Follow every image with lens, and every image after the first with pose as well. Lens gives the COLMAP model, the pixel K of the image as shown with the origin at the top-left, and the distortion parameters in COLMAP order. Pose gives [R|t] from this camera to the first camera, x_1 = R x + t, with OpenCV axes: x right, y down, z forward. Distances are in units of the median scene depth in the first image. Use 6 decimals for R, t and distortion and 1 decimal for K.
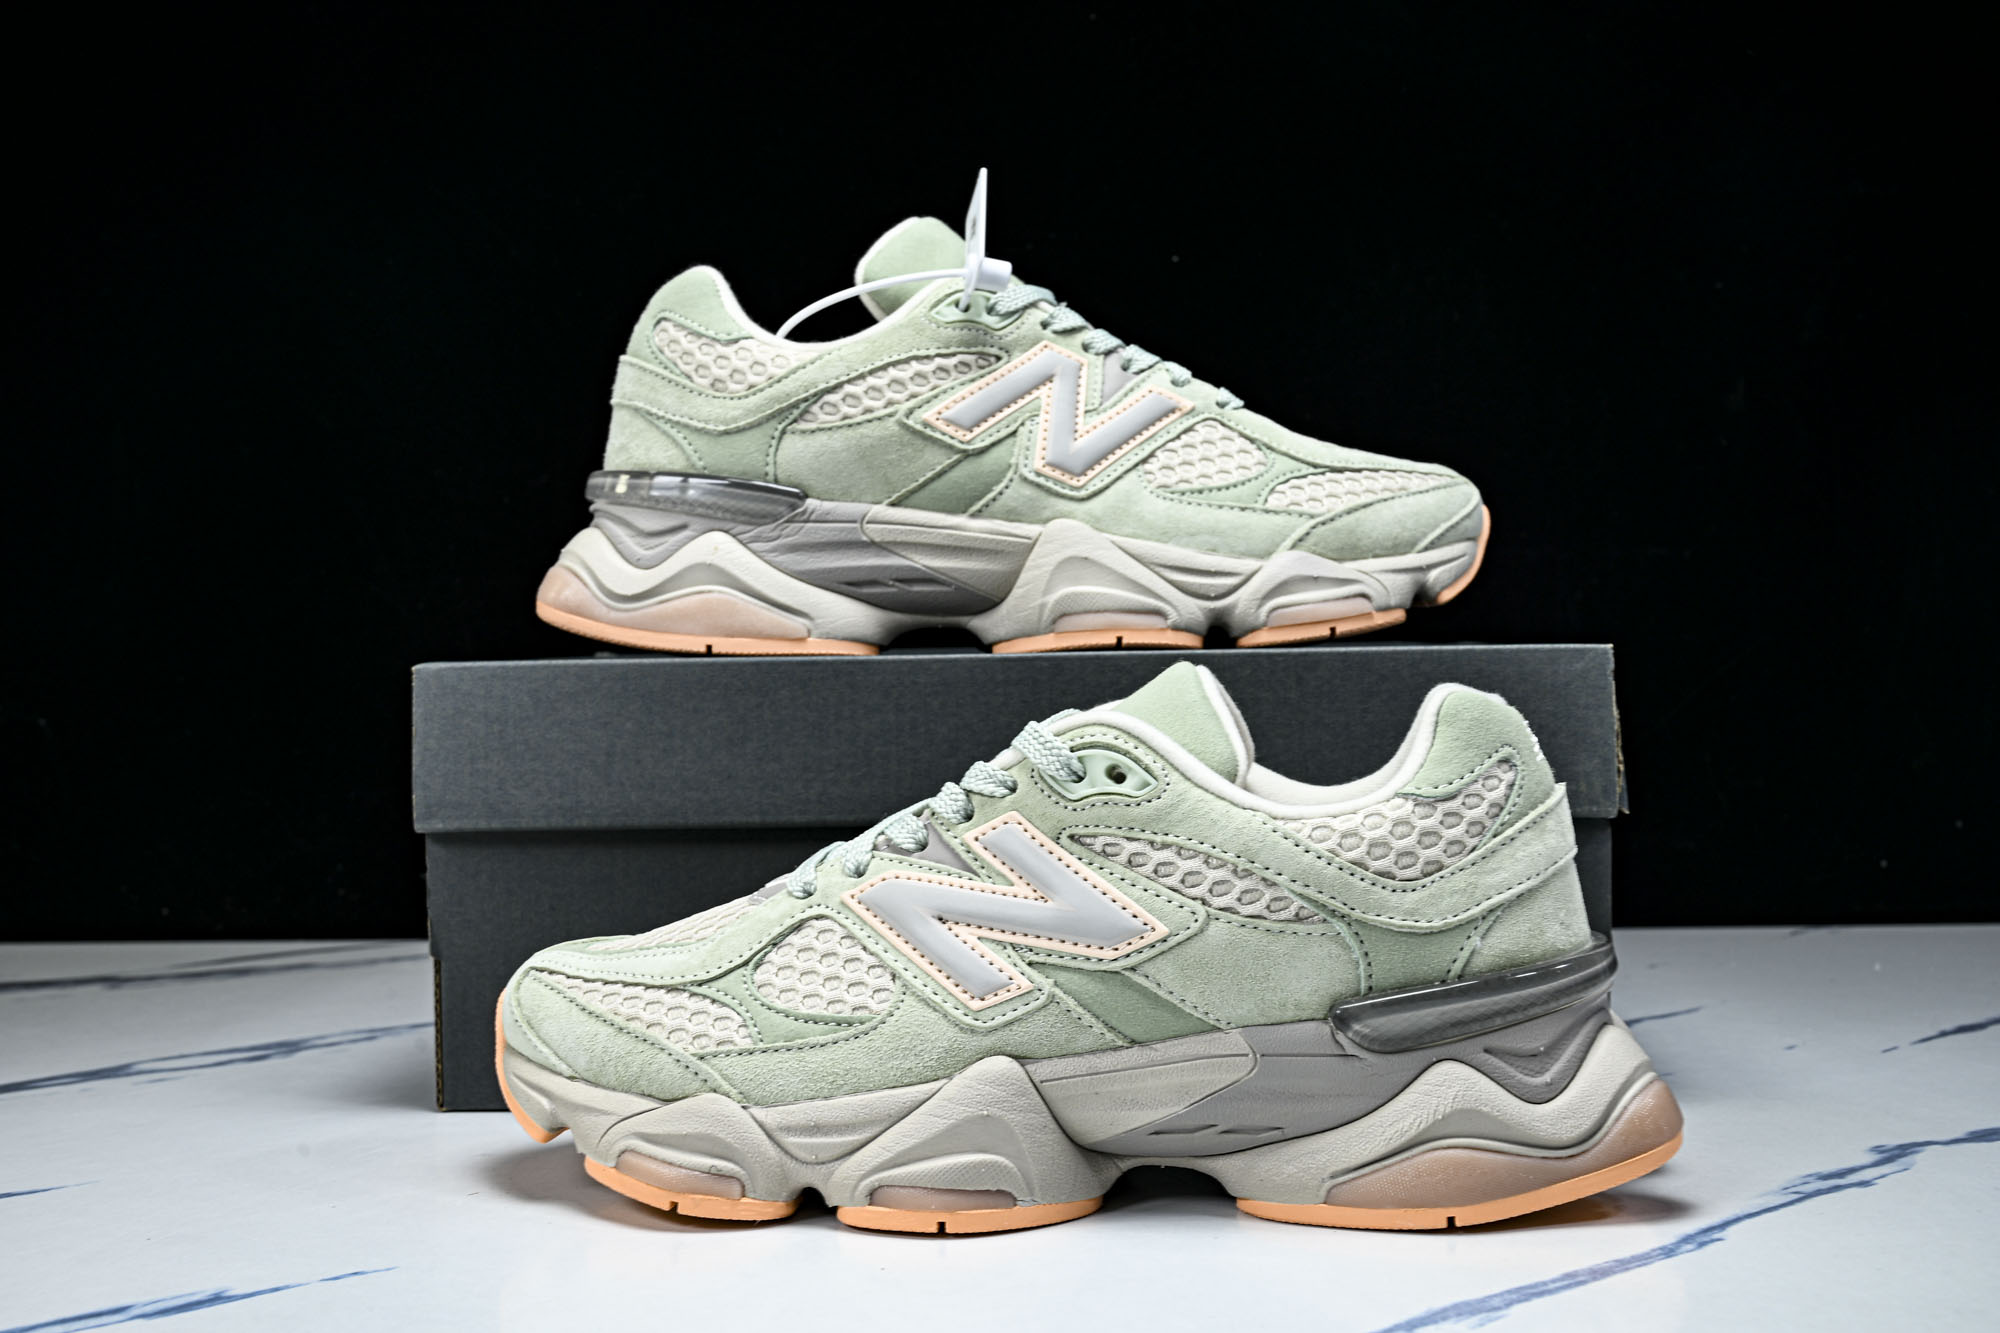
lens RADIAL K [[2395.0, 0, 1000.0], [0, 2395.0, 666.5], [0, 0, 1]] dist [0.023472, -0.011324]
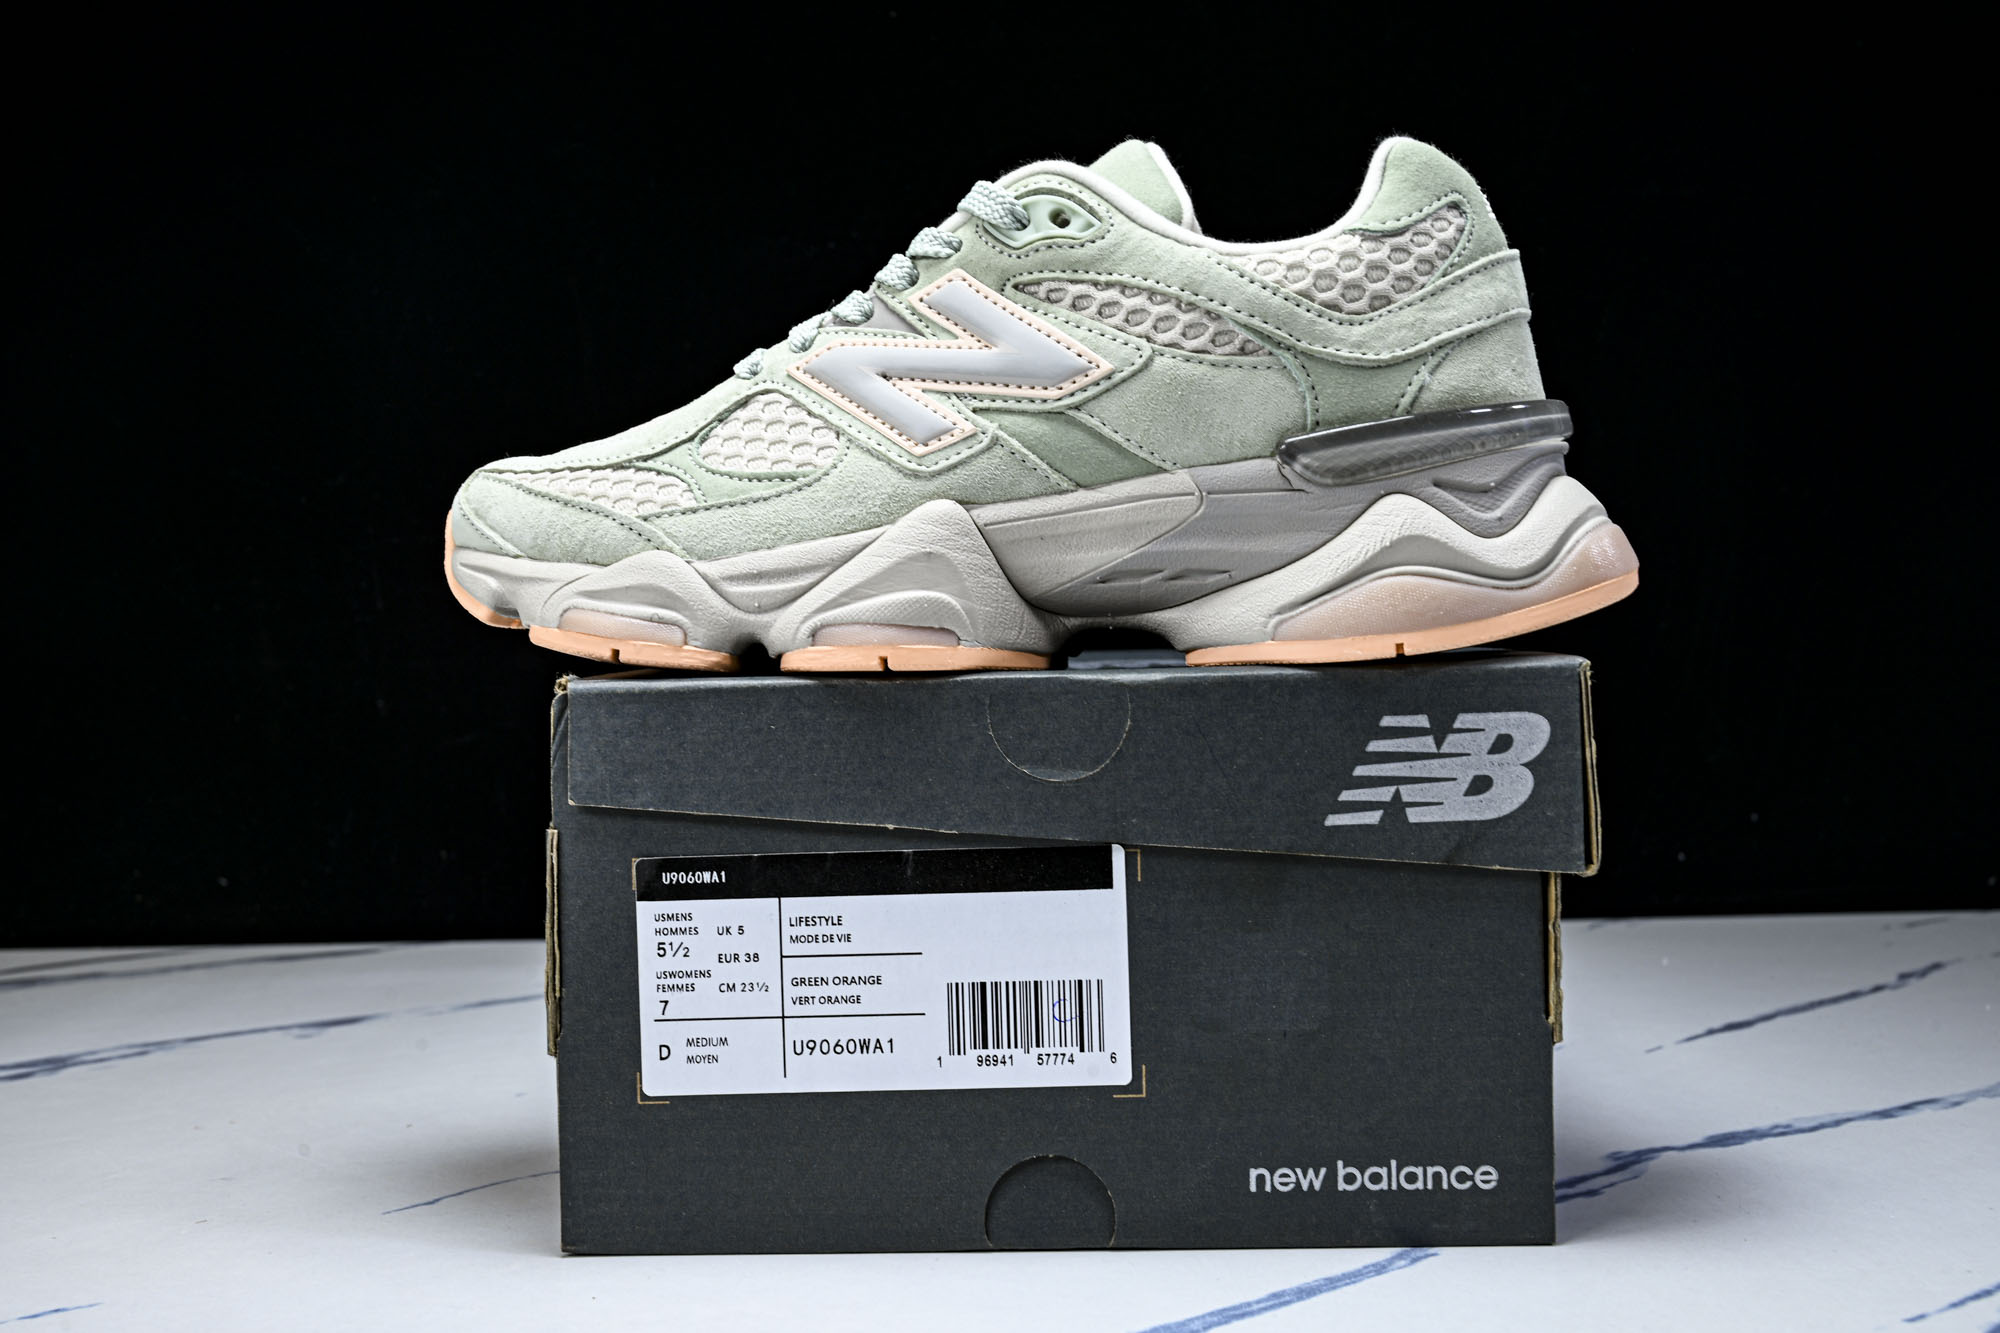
lens RADIAL K [[2395.0, 0, 1000.0], [0, 2395.0, 666.5], [0, 0, 1]] dist [0.023472, -0.011324]
pose [[0.999905, -0.008178, -0.011115, 0.033319], [0.008189, 0.999966, 0.000953, 0.229338], [0.011107, -0.001044, 0.999938, 0.010775]]
